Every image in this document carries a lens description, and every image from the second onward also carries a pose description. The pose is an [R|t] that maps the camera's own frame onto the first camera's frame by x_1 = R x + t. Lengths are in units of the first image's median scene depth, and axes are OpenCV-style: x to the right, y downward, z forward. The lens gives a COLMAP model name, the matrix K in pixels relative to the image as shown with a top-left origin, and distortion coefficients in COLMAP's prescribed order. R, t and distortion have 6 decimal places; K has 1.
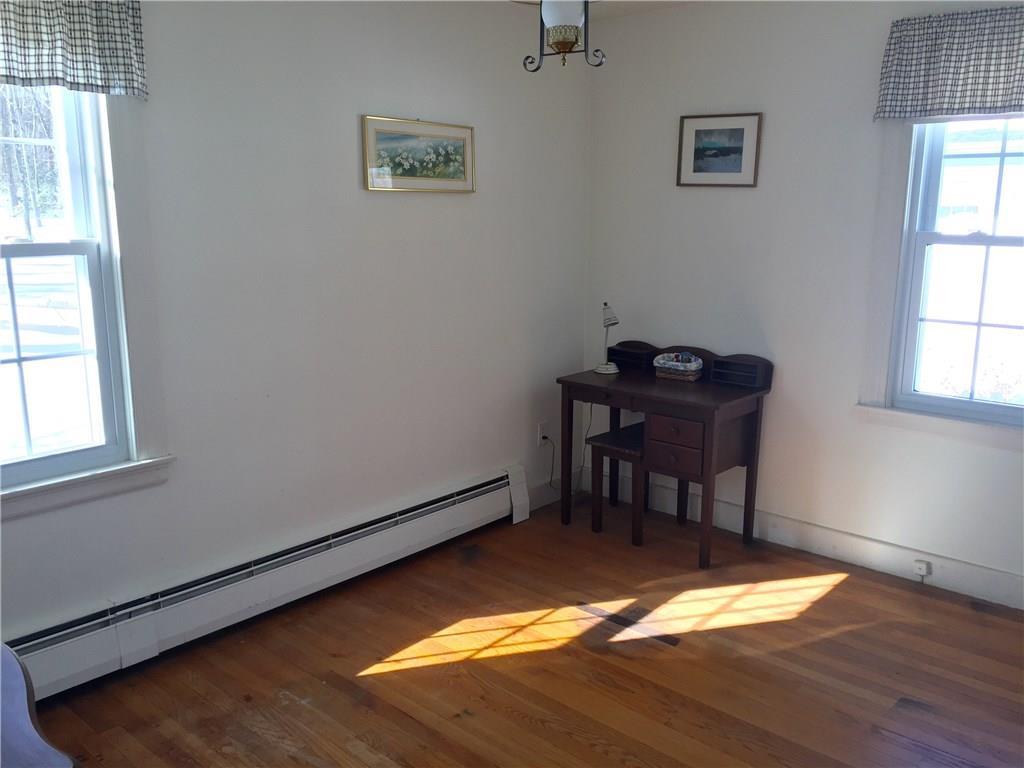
lens RADIAL K [[849.9, 0, 504.9], [0, 849.9, 383.9], [0, 0, 1]] dist [0.007440, -0.004584]
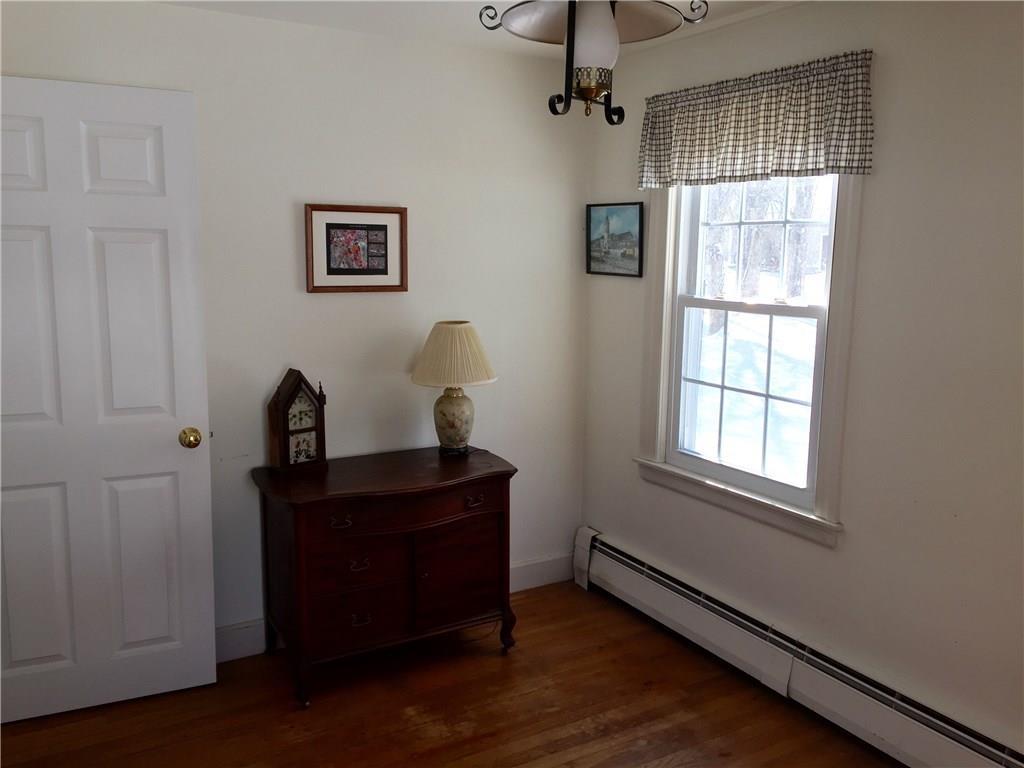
lens RADIAL K [[849.9, 0, 504.9], [0, 849.9, 383.9], [0, 0, 1]] dist [0.007440, -0.004584]
pose [[-0.274599, 0.163491, -0.947558, 0.708598], [-0.197978, 0.954713, 0.222098, -0.244907], [0.940957, 0.248584, -0.229795, 0.924293]]
